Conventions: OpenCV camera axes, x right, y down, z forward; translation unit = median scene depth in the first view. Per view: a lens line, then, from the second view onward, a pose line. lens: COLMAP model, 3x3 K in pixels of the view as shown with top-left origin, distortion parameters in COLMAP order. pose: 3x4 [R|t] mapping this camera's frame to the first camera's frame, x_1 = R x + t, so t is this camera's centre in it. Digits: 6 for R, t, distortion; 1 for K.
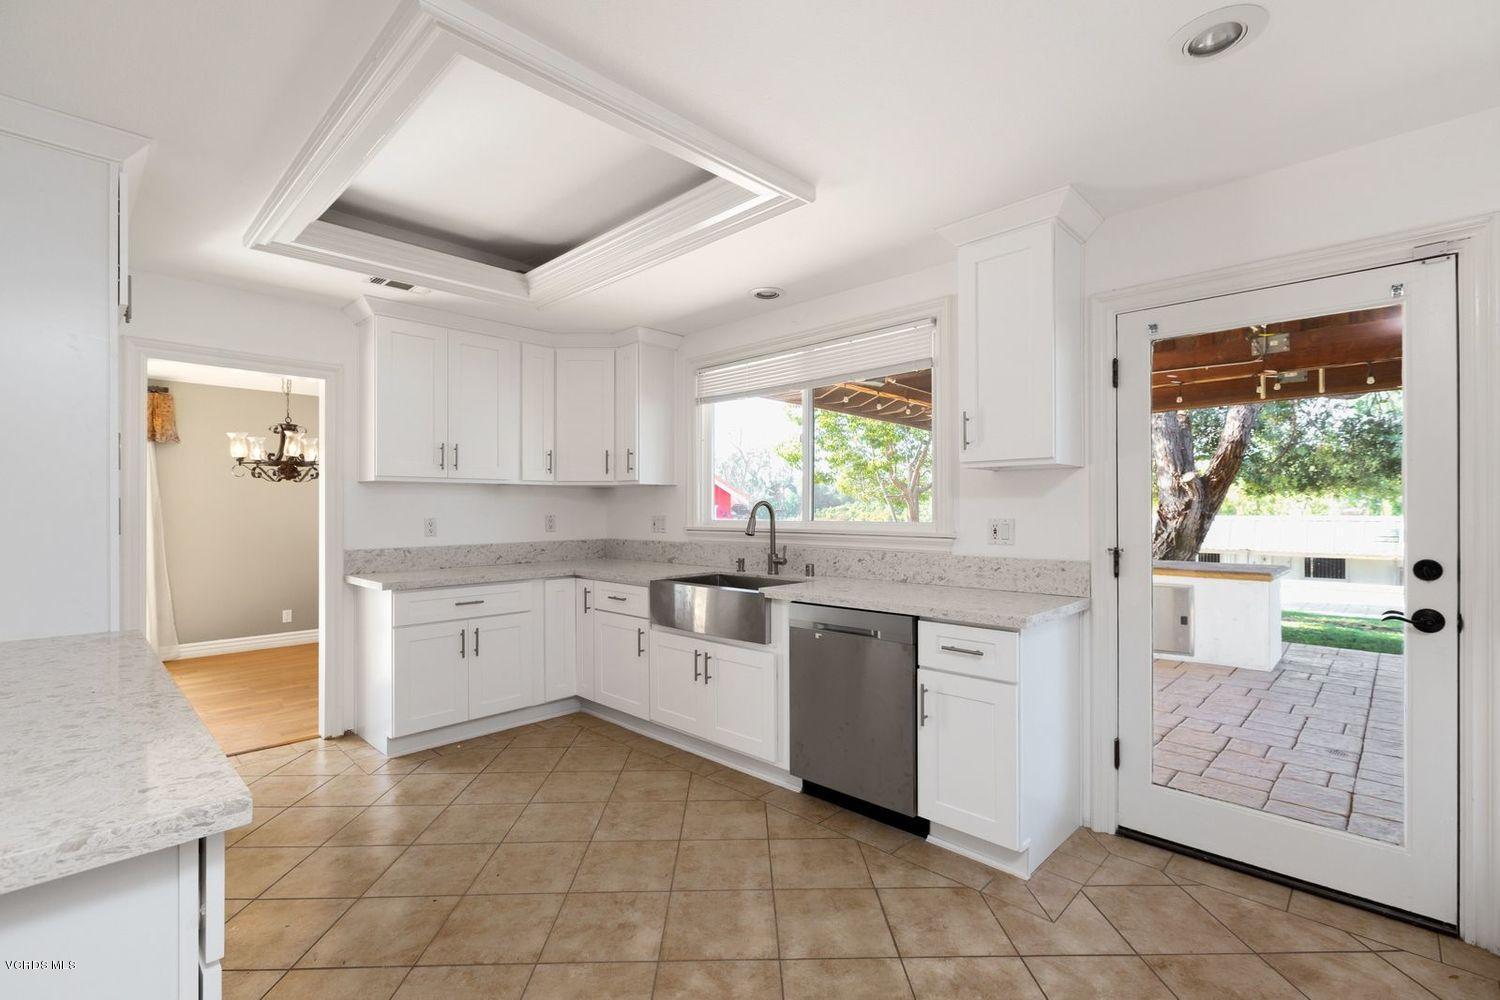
lens RADIAL K [[658.4, 0, 755.8], [0, 658.4, 506.7], [0, 0, 1]] dist [0.000277, -0.000859]
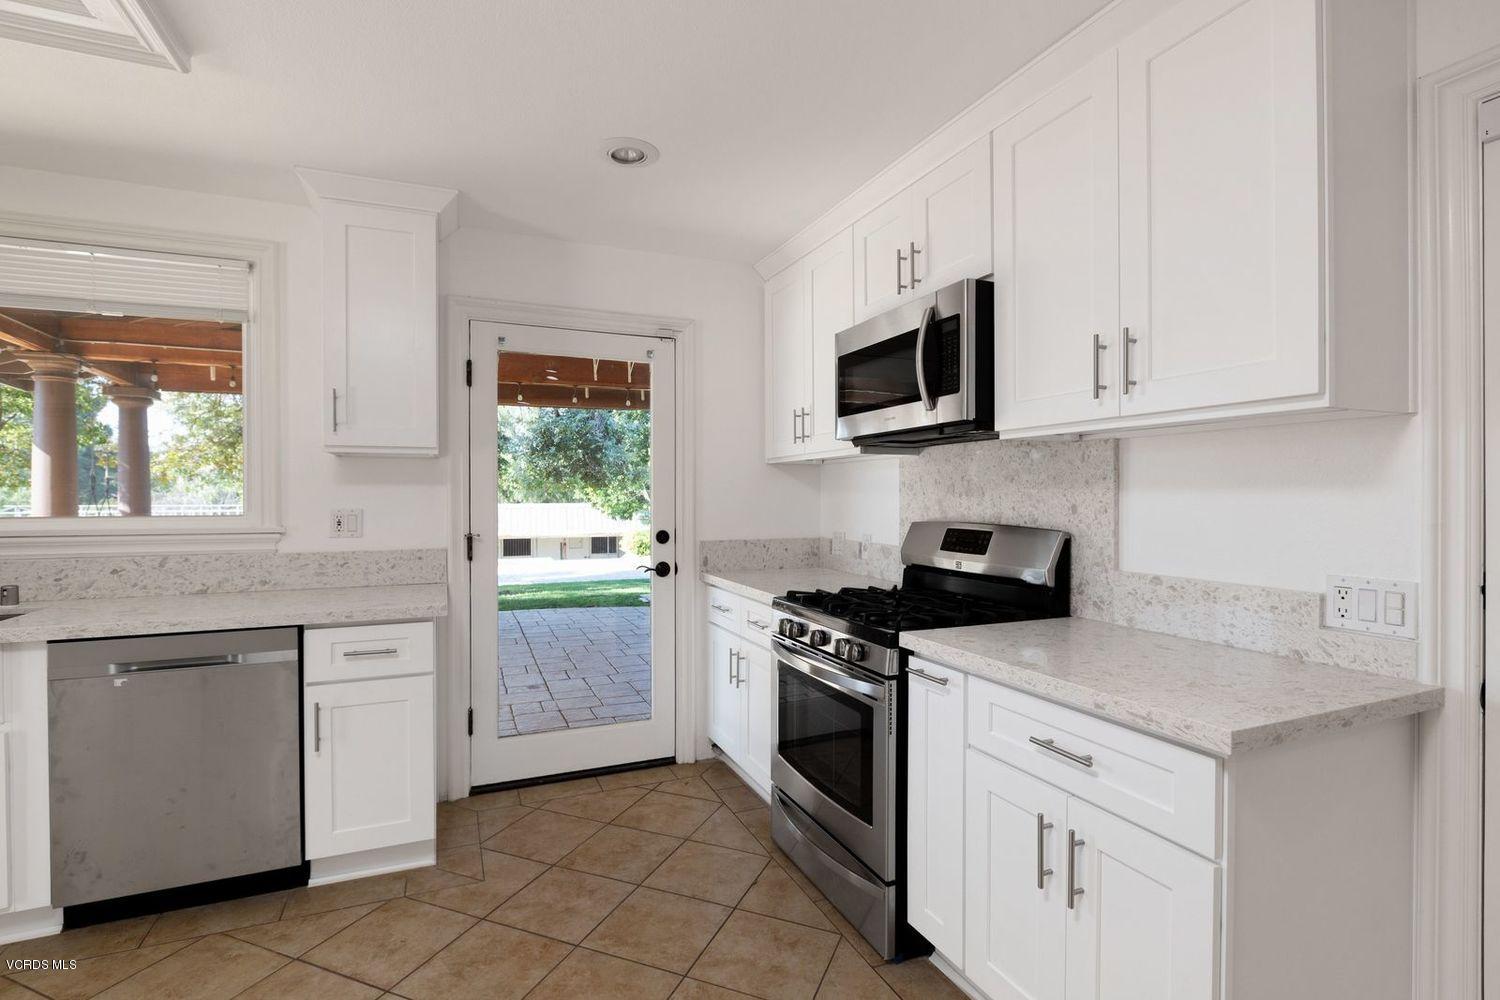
lens RADIAL K [[707.0, 0, 741.8], [0, 707.0, 501.8], [0, 0, 1]] dist [-0.006284, -0.000304]
pose [[0.398588, -0.005005, 0.917117, -0.284891], [-0.003045, 0.999972, 0.006780, 0.000188], [-0.917125, -0.005495, 0.398562, 0.100196]]
